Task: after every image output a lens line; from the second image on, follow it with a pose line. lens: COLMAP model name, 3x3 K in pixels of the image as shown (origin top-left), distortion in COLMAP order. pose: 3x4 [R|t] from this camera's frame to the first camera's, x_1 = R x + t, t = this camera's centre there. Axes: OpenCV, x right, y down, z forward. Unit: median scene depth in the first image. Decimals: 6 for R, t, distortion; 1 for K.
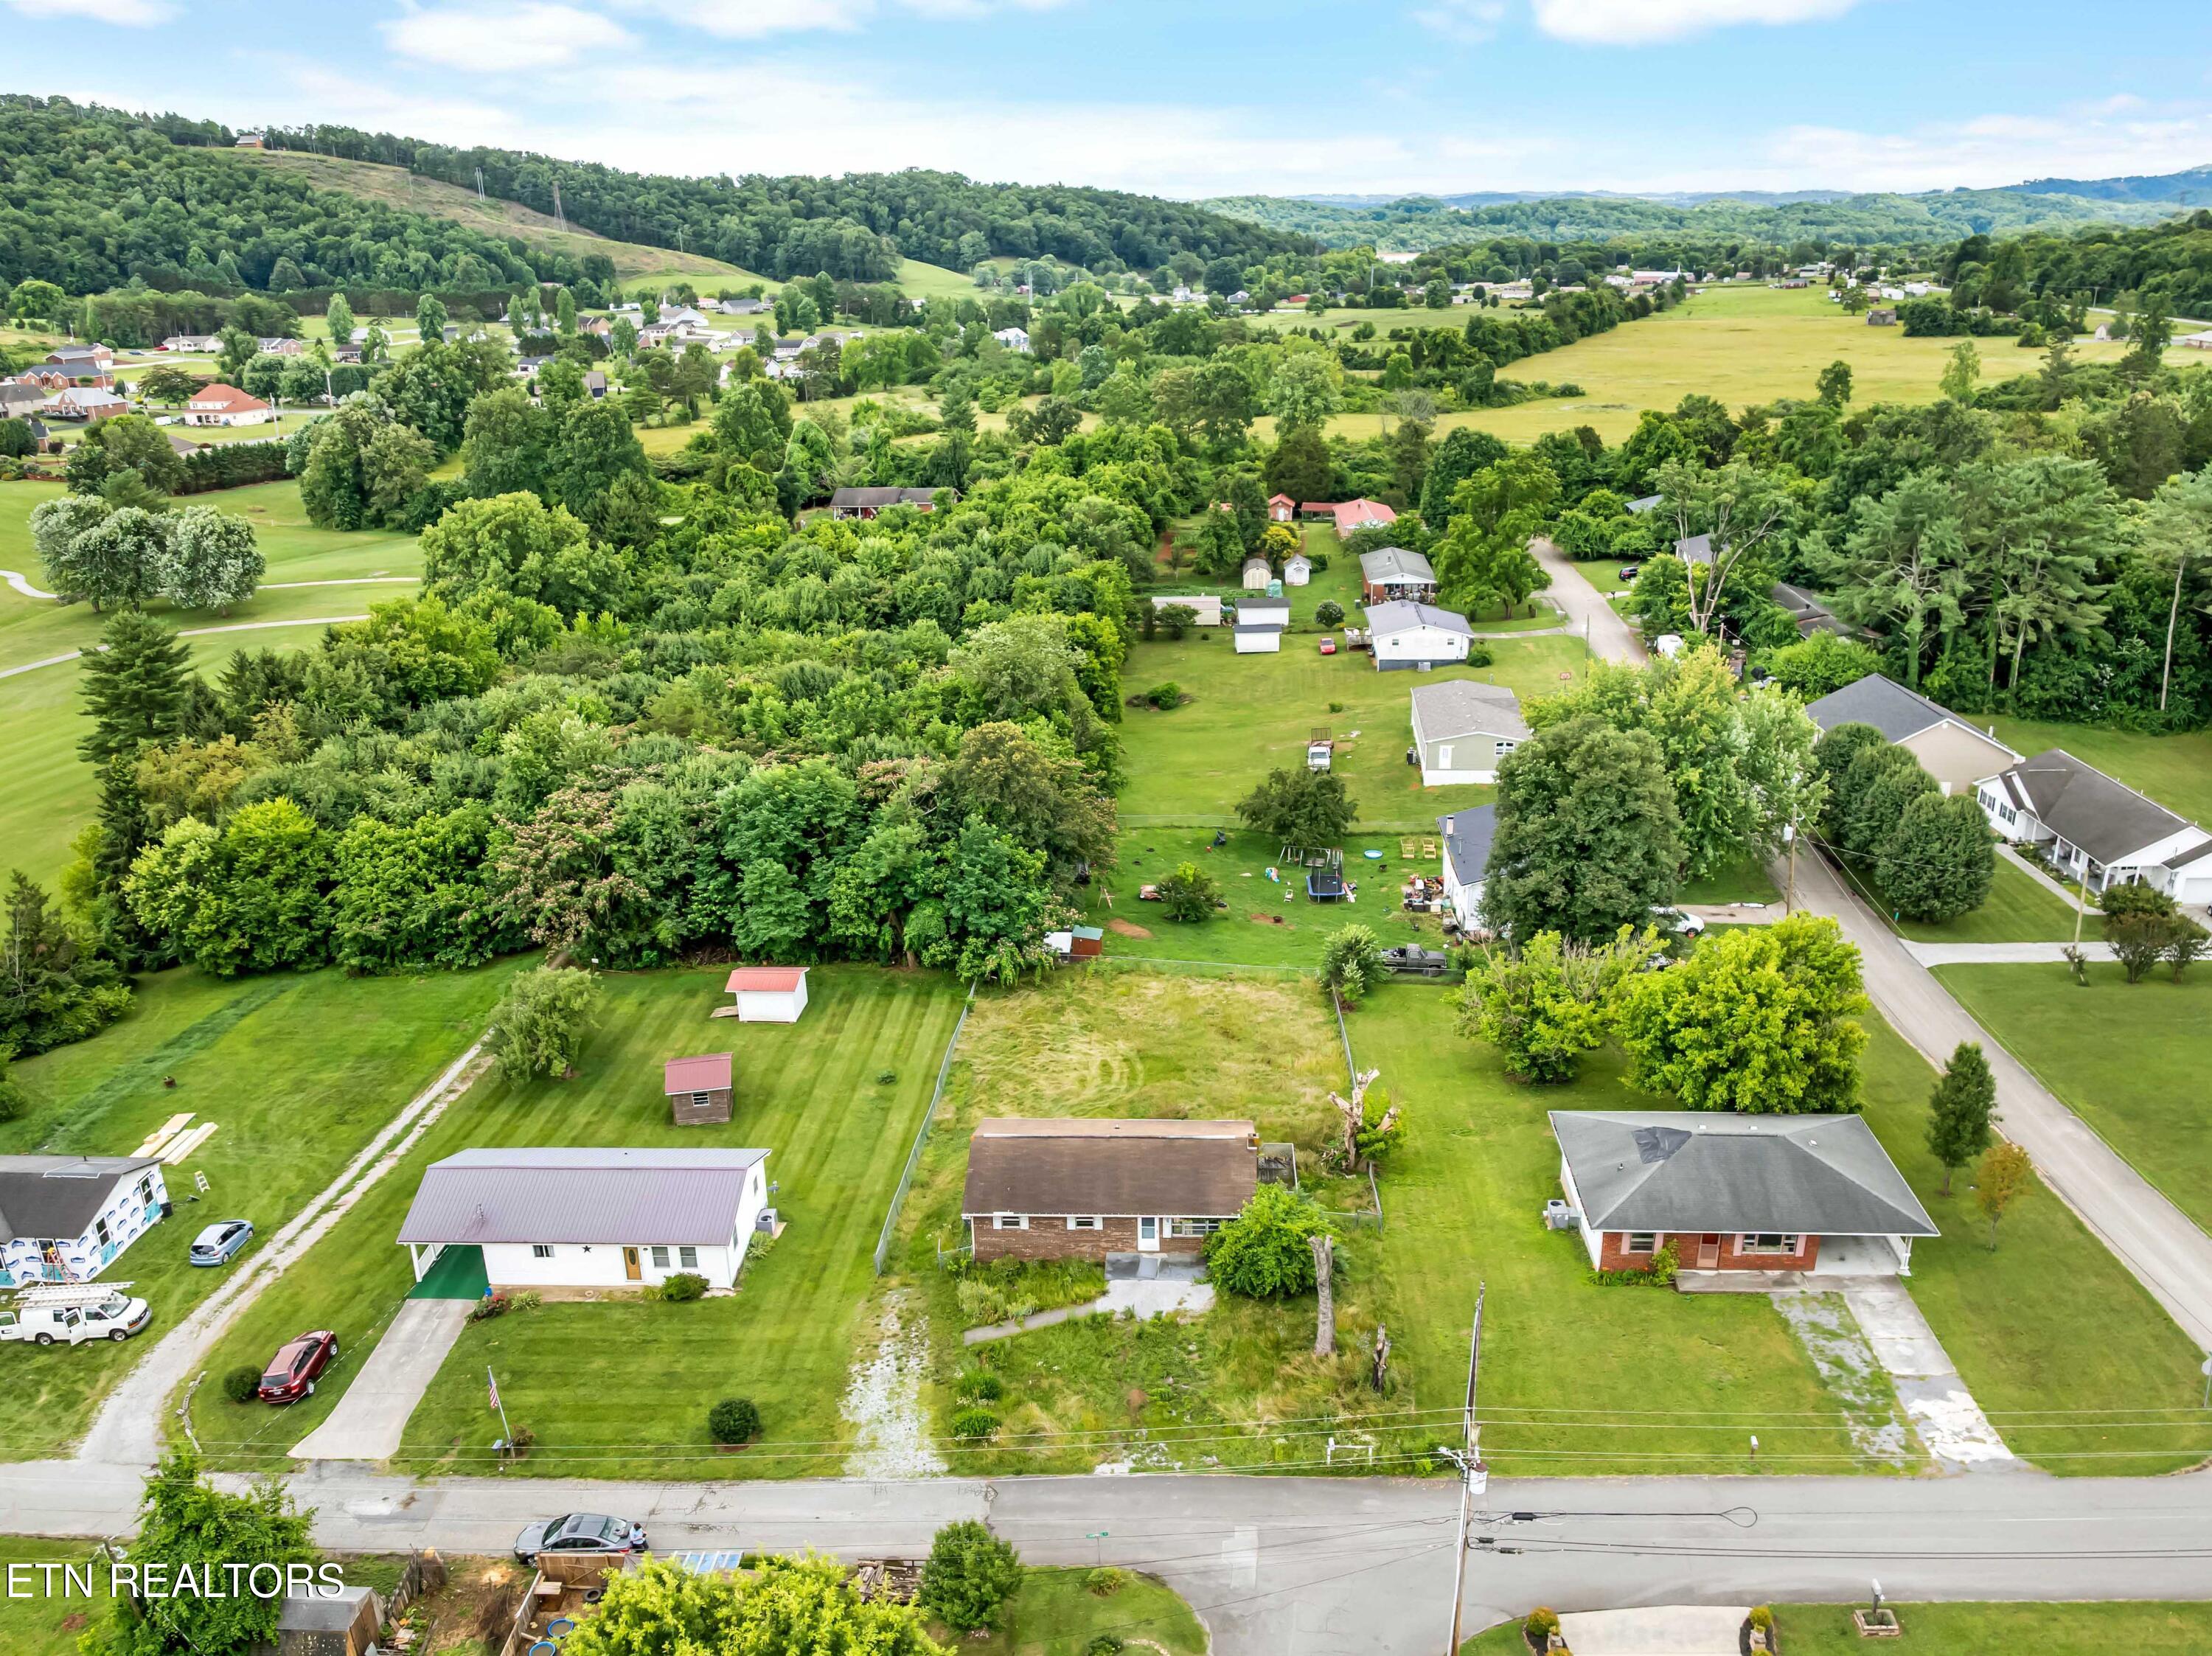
lens RADIAL K [[1729.1, 0, 1111.3], [0, 1729.1, 946.1], [0, 0, 1]] dist [-0.033373, 0.003035]
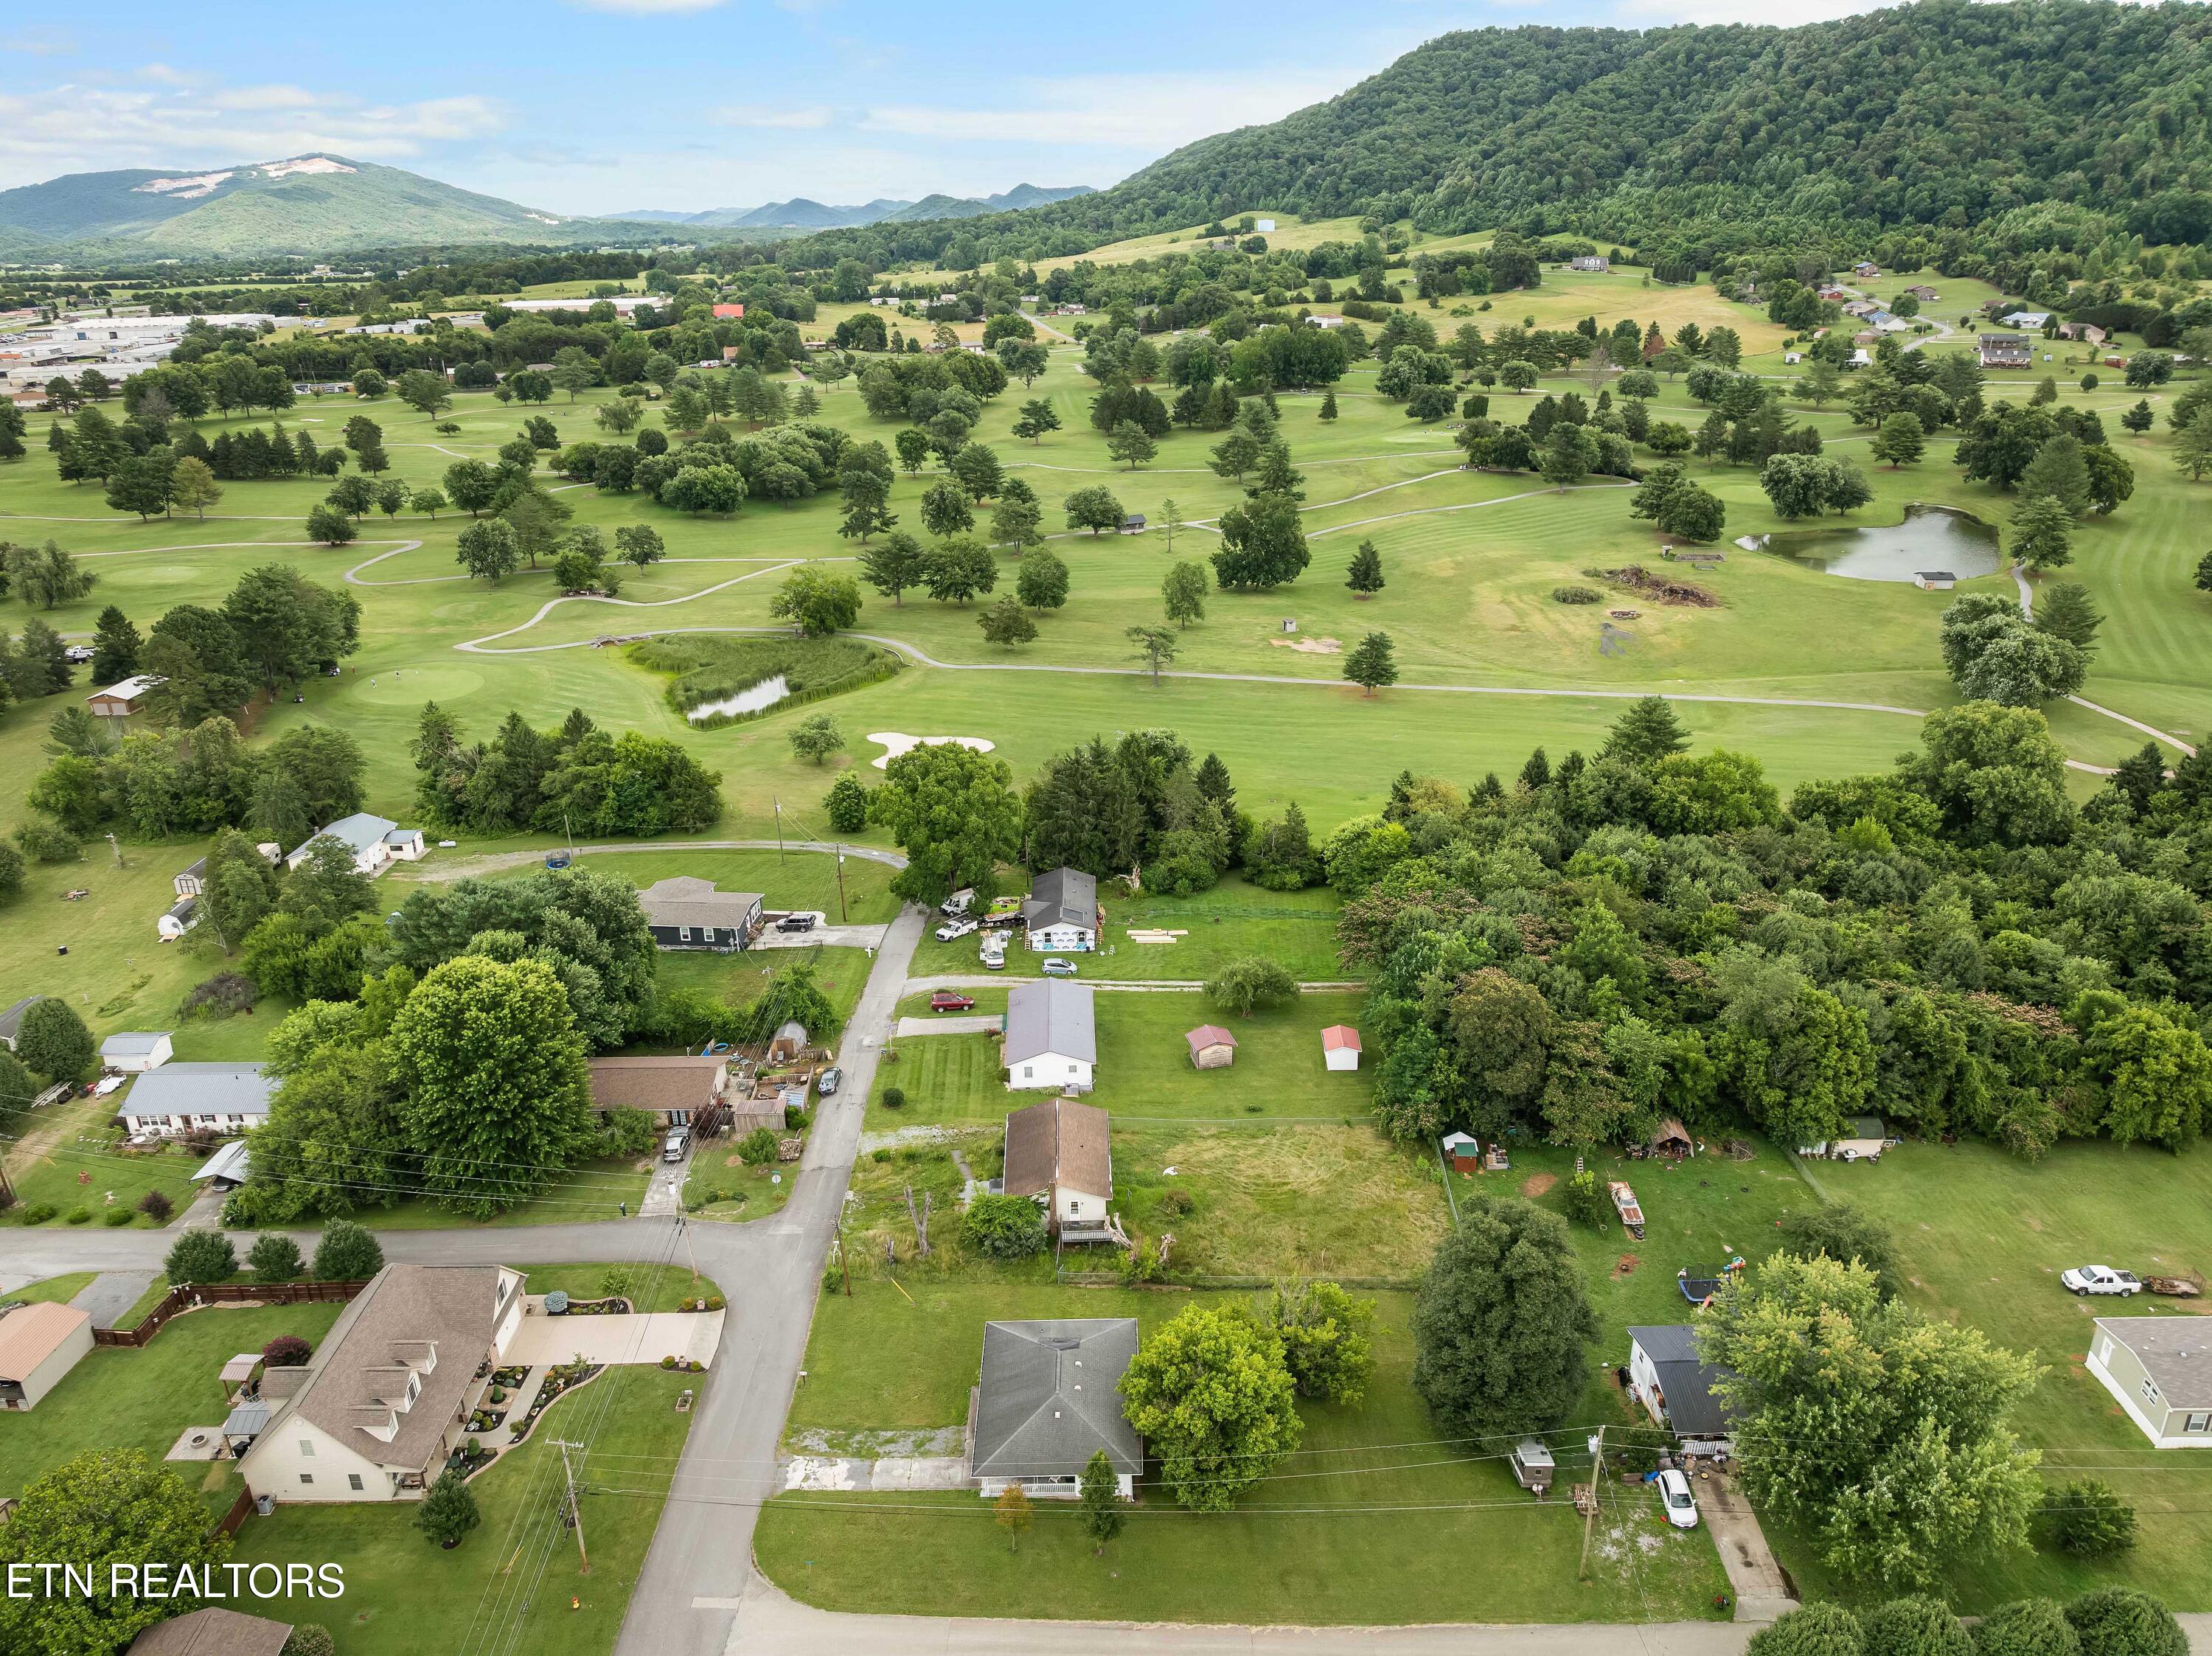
lens RADIAL K [[1555.5, 0, 1106.0], [0, 1555.5, 828.0], [0, 0, 1]] dist [-0.047626, 0.016202]
pose [[0.072900, 0.387022, -0.919184, 0.968288], [-0.374147, 0.864938, 0.334508, -0.518659], [0.924500, 0.319524, 0.207857, 0.424481]]
